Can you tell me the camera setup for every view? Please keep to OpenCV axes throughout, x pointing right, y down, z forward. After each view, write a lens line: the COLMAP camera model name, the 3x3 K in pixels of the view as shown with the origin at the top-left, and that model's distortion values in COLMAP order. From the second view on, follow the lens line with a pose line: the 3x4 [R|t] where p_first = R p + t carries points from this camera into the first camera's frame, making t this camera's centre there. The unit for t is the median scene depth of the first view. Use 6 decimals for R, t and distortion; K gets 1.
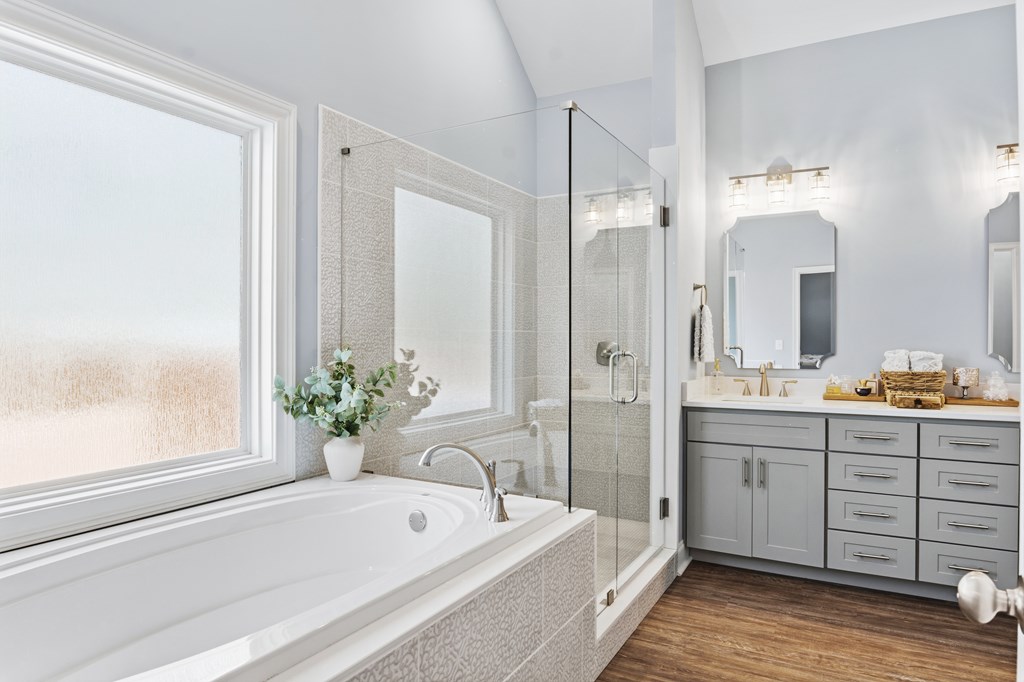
lens RADIAL K [[559.0, 0, 498.7], [0, 559.0, 341.2], [0, 0, 1]] dist [-0.016233, 0.000353]
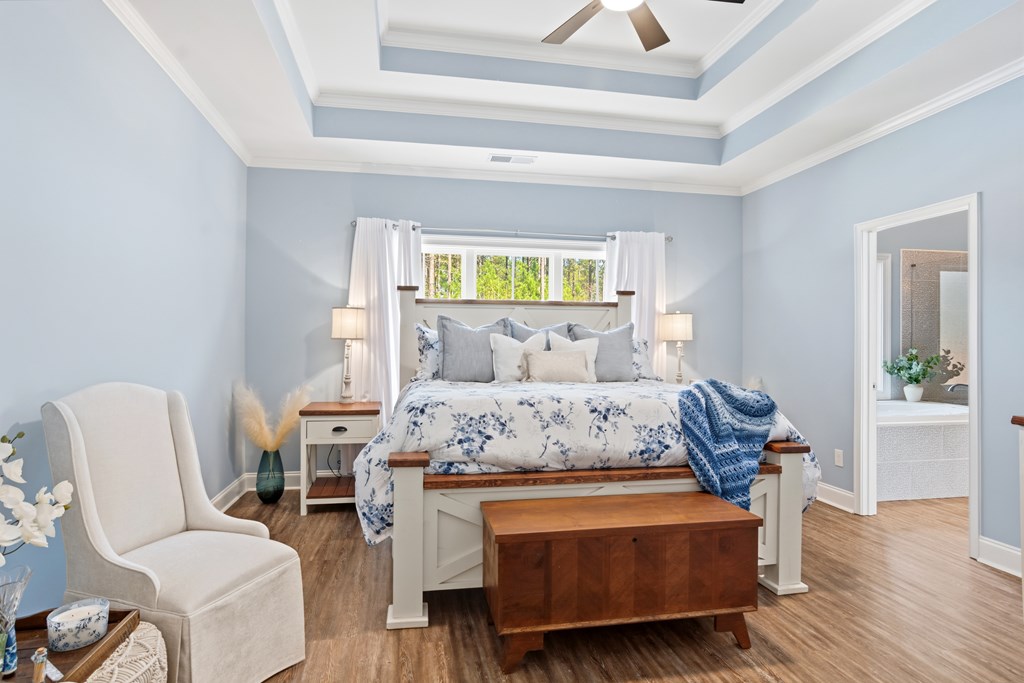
lens RADIAL K [[559.0, 0, 498.7], [0, 559.0, 341.7], [0, 0, 1]] dist [-0.016233, 0.000353]
pose [[0.632566, -0.001696, -0.774505, 0.465088], [-0.001785, 0.999992, -0.003648, -0.005501], [0.774505, 0.003690, 0.632557, -1.989490]]
